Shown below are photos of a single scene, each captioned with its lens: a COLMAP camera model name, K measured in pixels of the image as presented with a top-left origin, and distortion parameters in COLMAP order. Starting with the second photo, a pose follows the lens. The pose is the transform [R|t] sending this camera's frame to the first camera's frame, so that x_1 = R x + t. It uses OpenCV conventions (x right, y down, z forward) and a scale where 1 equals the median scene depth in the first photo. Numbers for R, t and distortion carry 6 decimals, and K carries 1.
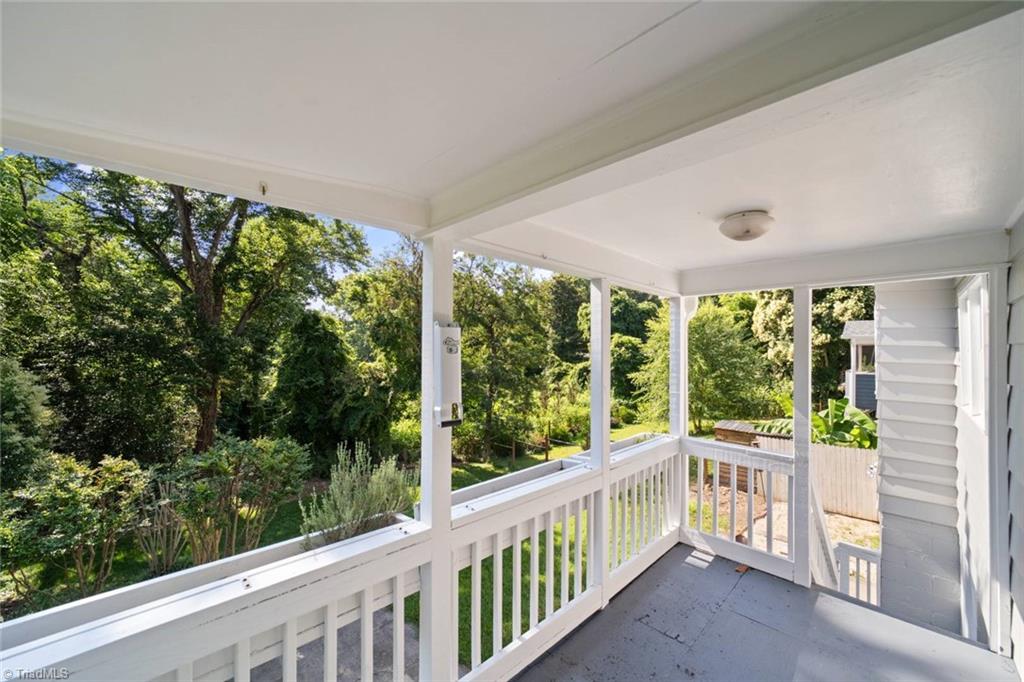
lens RADIAL K [[394.9, 0, 518.0], [0, 394.9, 341.8], [0, 0, 1]] dist [-0.010543, 0.000378]
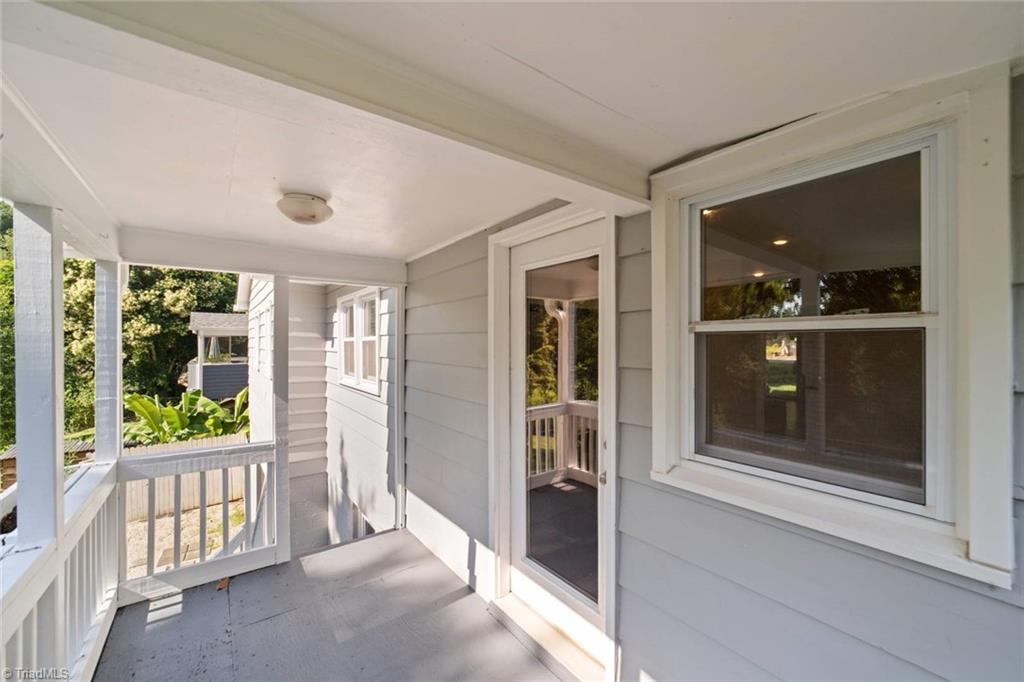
lens RADIAL K [[416.9, 0, 512.0], [0, 416.9, 341.0], [0, 0, 1]] dist [-0.018134, 0.000058]
pose [[0.108091, 0.002358, 0.994138, -0.112951], [-0.016900, 0.999857, -0.000534, 0.007668], [-0.993997, -0.016744, 0.108115, 0.104032]]
